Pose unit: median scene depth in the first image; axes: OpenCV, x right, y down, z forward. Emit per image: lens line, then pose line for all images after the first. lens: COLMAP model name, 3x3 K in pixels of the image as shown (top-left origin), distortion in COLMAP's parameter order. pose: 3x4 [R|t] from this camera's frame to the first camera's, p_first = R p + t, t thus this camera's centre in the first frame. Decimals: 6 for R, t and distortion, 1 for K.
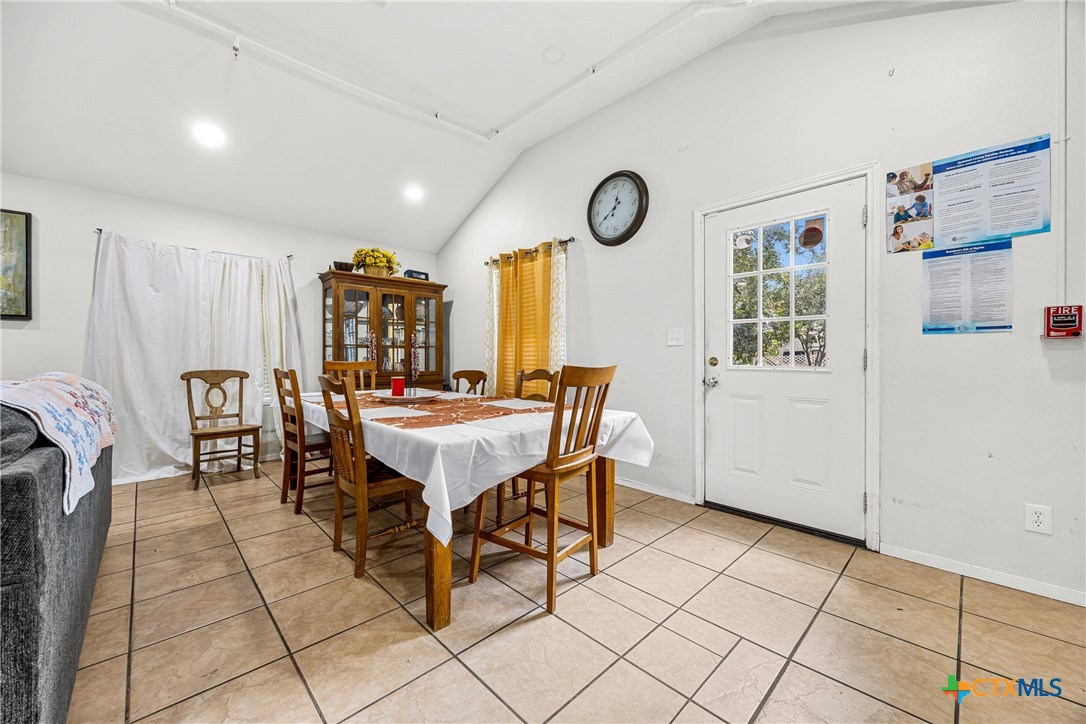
lens RADIAL K [[413.2, 0, 541.0], [0, 413.2, 358.2], [0, 0, 1]] dist [-0.002723, -0.000434]
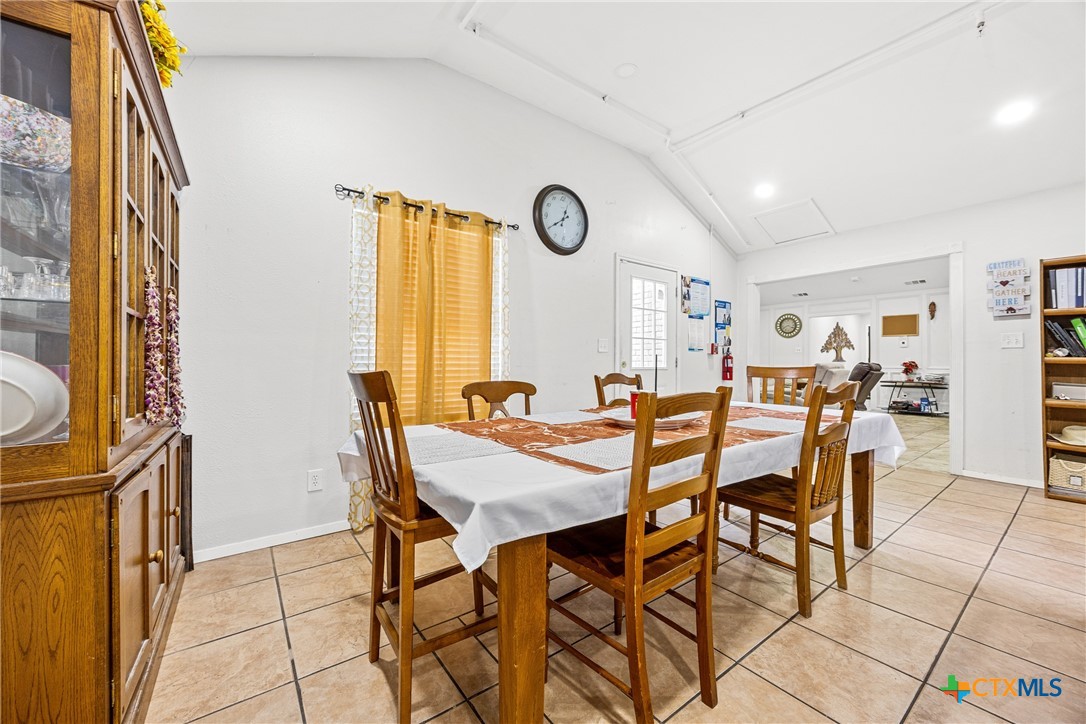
lens RADIAL K [[413.2, 0, 543.3], [0, 413.2, 361.4], [0, 0, 1]] dist [-0.002723, -0.000434]
pose [[0.125154, 0.001300, 0.992136, -1.390651], [0.005997, 0.999980, -0.002067, -0.000607], [-0.992119, 0.006209, 0.125144, 1.469664]]
